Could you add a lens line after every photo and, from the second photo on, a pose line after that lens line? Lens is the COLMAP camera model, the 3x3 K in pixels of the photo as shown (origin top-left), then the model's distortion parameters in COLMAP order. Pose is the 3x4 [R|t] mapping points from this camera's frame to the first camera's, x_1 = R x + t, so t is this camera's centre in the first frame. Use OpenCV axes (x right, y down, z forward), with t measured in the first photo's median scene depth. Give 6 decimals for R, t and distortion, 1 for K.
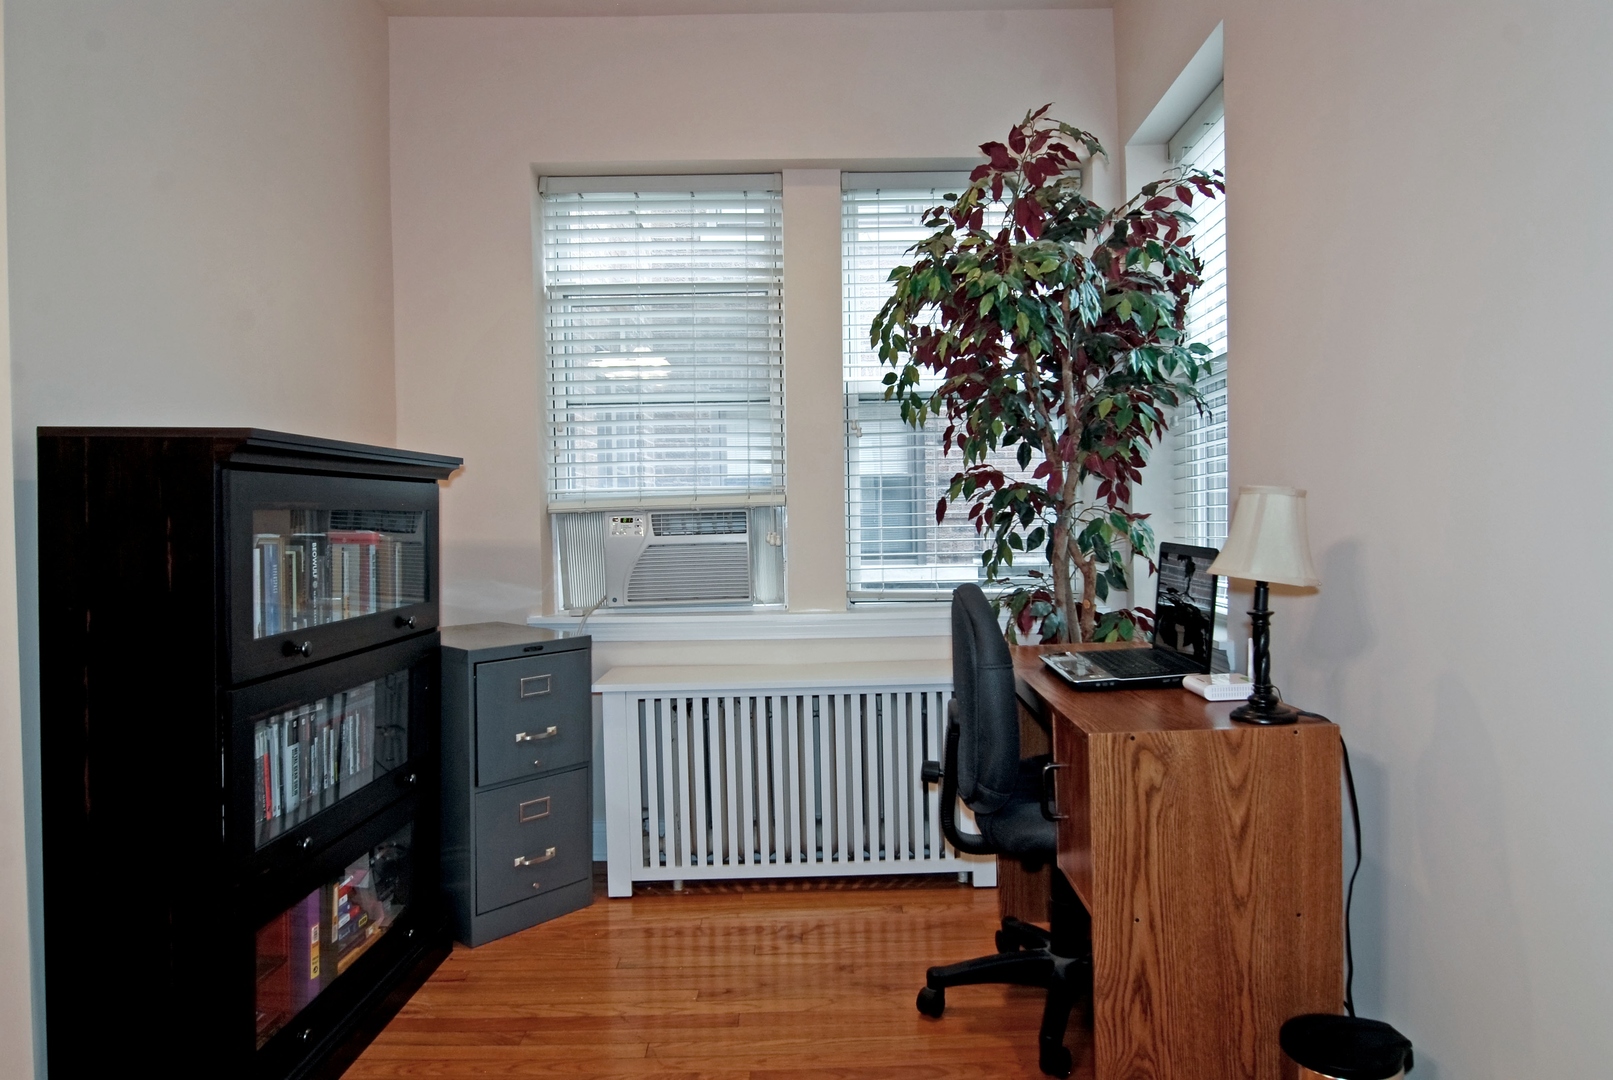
lens RADIAL K [[1055.2, 0, 806.5], [0, 1055.2, 540.0], [0, 0, 1]] dist [-0.001572, -0.000083]
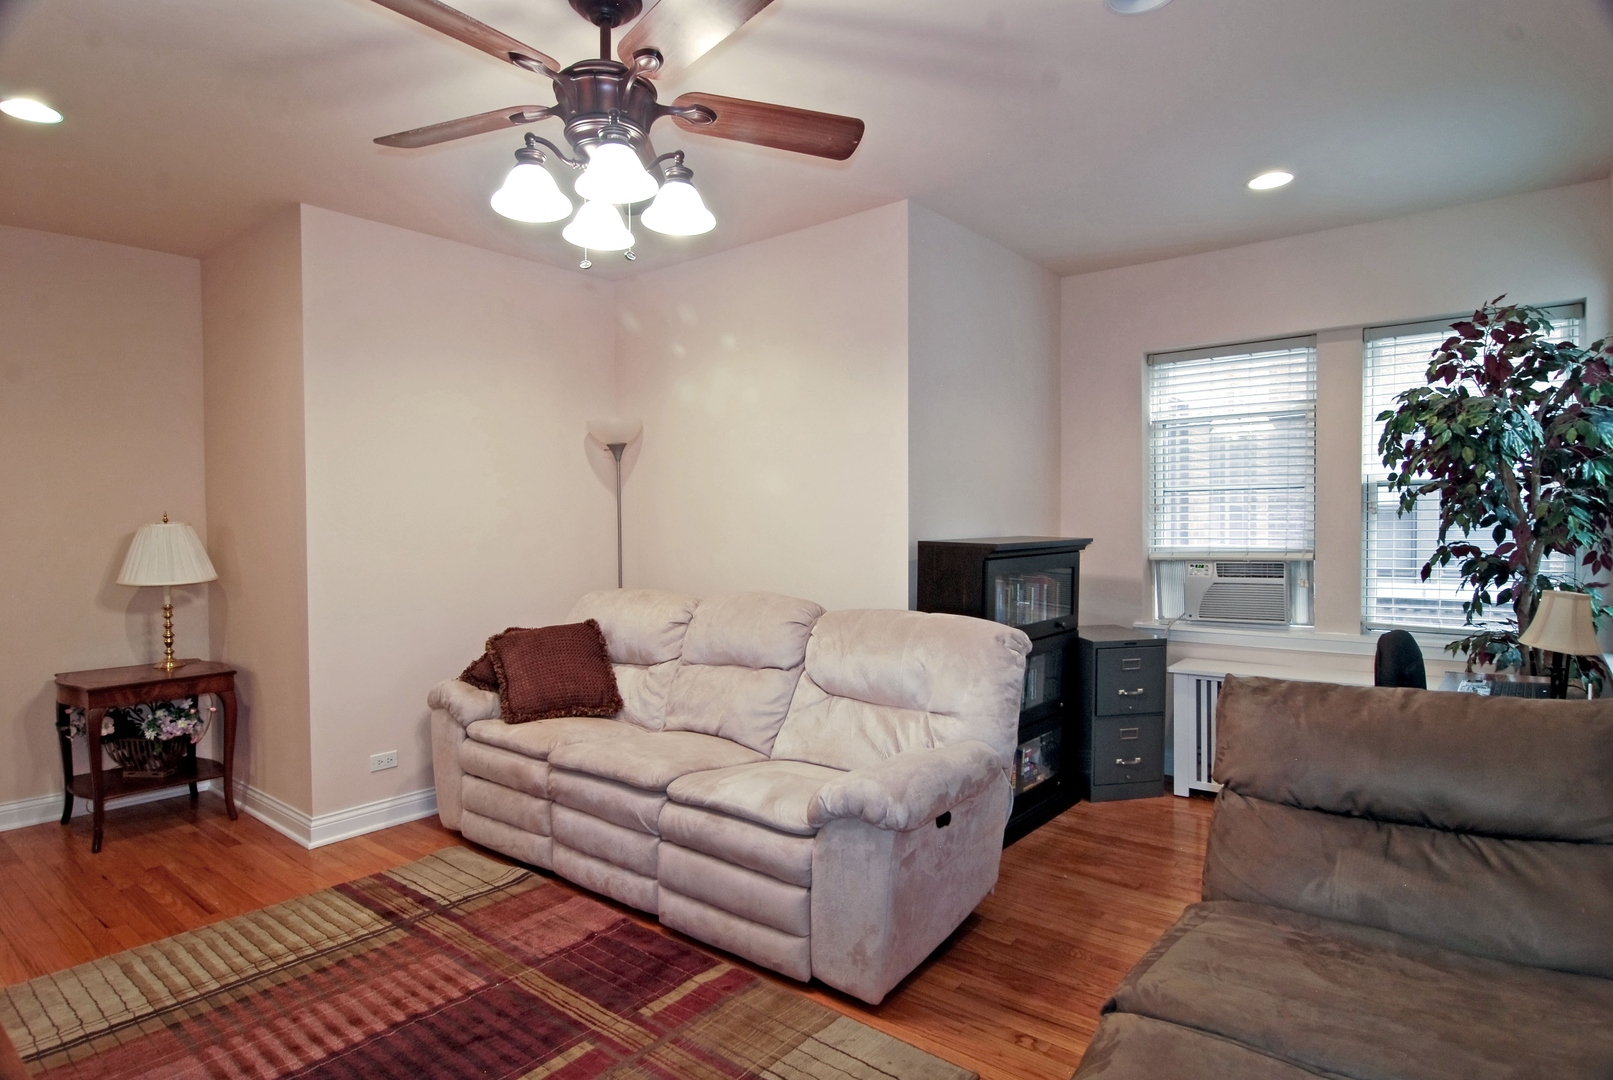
lens RADIAL K [[869.8, 0, 806.5], [0, 869.8, 540.0], [0, 0, 1]] dist [-0.036358, 0.000026]
pose [[0.788914, 0.025726, -0.613965, 0.175080], [-0.023169, 0.999658, 0.012116, -0.066243], [0.614067, 0.004666, 0.789240, -0.424160]]
